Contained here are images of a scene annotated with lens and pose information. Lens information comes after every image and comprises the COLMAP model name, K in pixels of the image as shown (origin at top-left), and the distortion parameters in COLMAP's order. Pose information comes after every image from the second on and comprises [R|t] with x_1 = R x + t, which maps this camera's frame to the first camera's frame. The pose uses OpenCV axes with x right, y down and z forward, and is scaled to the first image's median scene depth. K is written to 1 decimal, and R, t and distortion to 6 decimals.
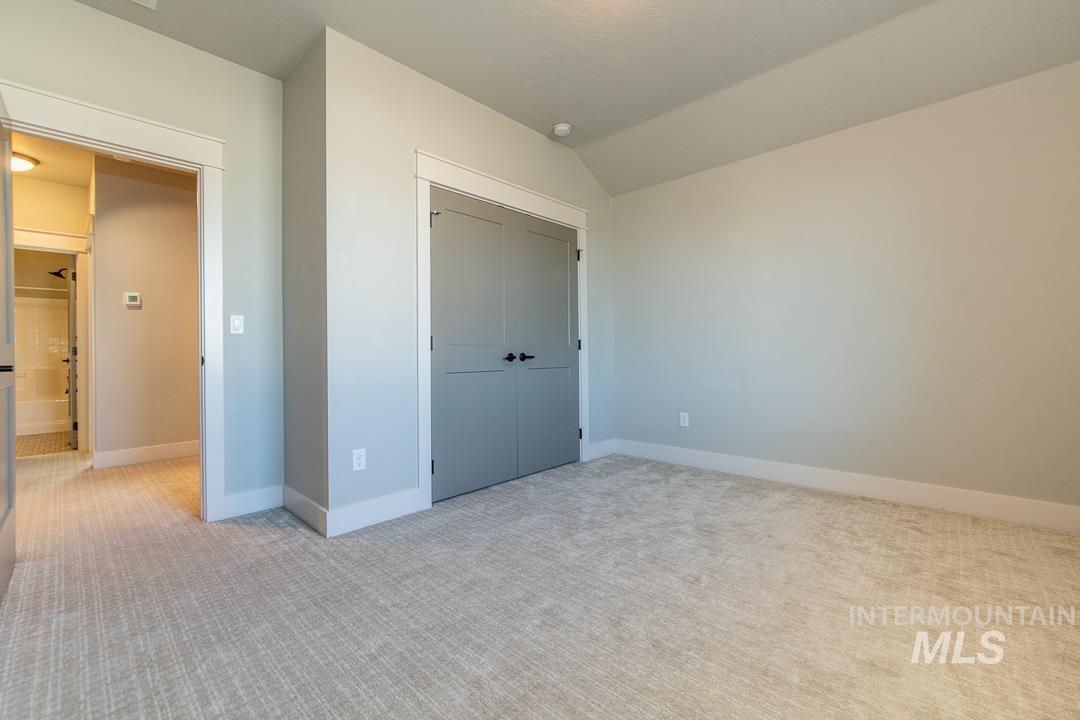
lens RADIAL K [[450.1, 0, 540.0], [0, 450.1, 360.0], [0, 0, 1]] dist [-0.003286, -0.000296]
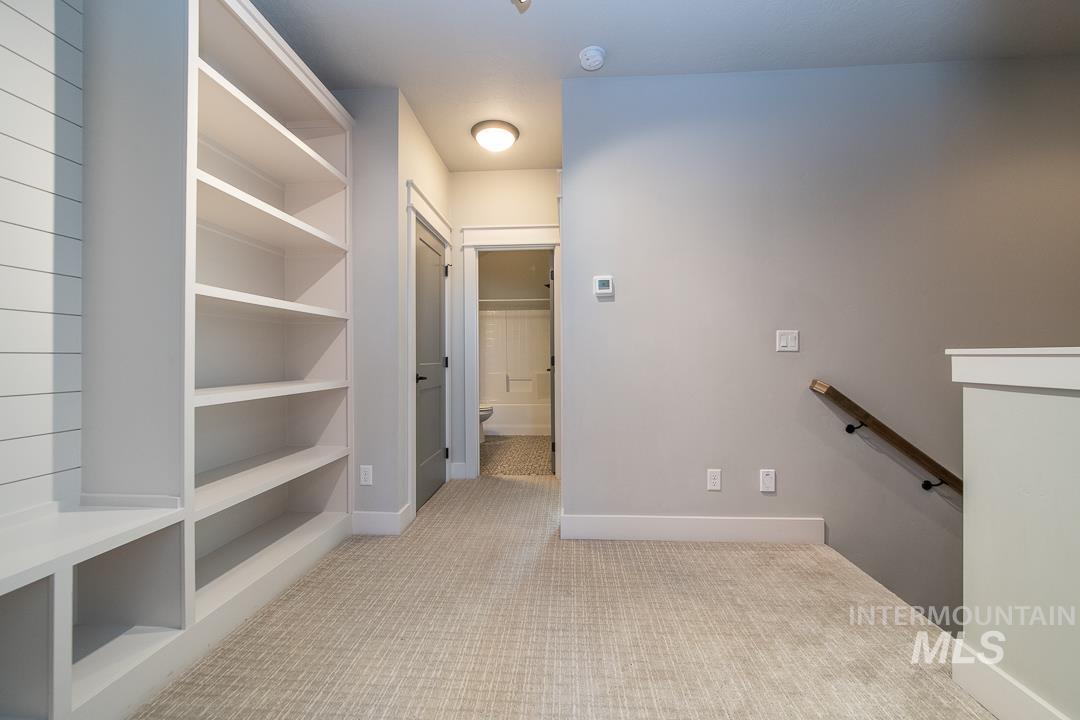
lens RADIAL K [[402.2, 0, 540.0], [0, 402.2, 360.0], [0, 0, 1]] dist [0.002043, 0.000013]
pose [[0.634122, 0.011932, -0.773141, -0.506496], [-0.011635, 0.999915, 0.005889, -0.030308], [0.773146, 0.005261, 0.634207, 0.551276]]
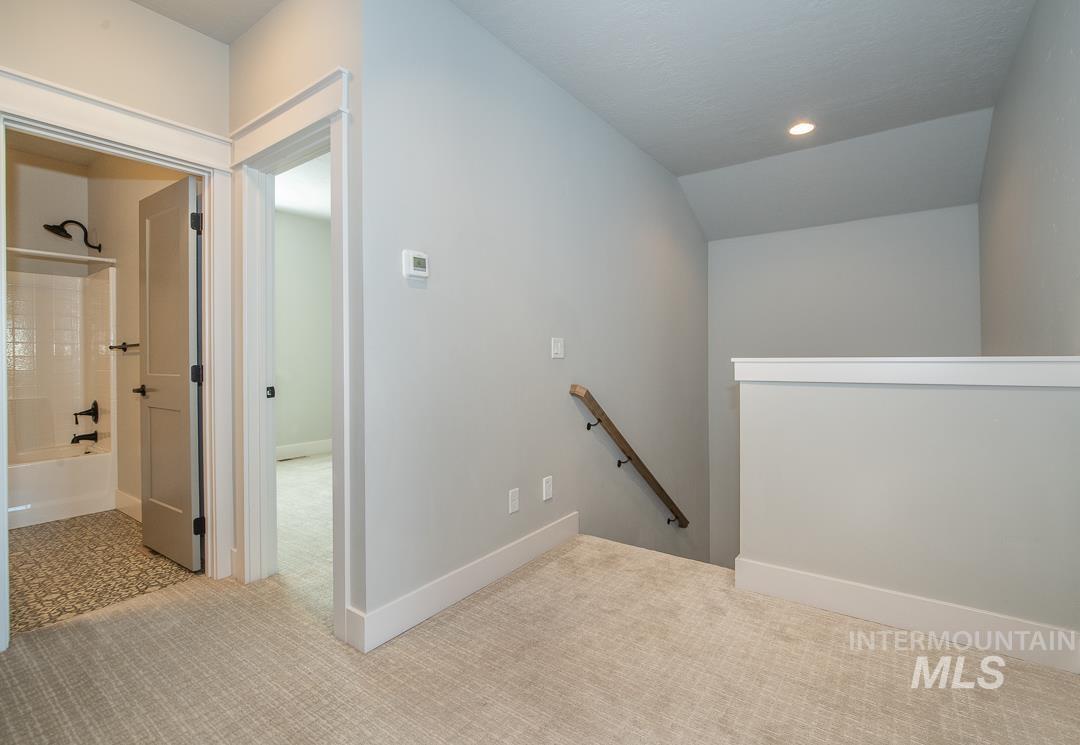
lens RADIAL K [[496.1, 0, 540.4], [0, 496.1, 358.9], [0, 0, 1]] dist [0.000423, 0.000229]
pose [[0.992232, 0.001408, 0.124390, -0.825456], [0.000848, 0.999836, -0.018083, -0.029640], [-0.124395, 0.018048, 0.992069, 0.470810]]
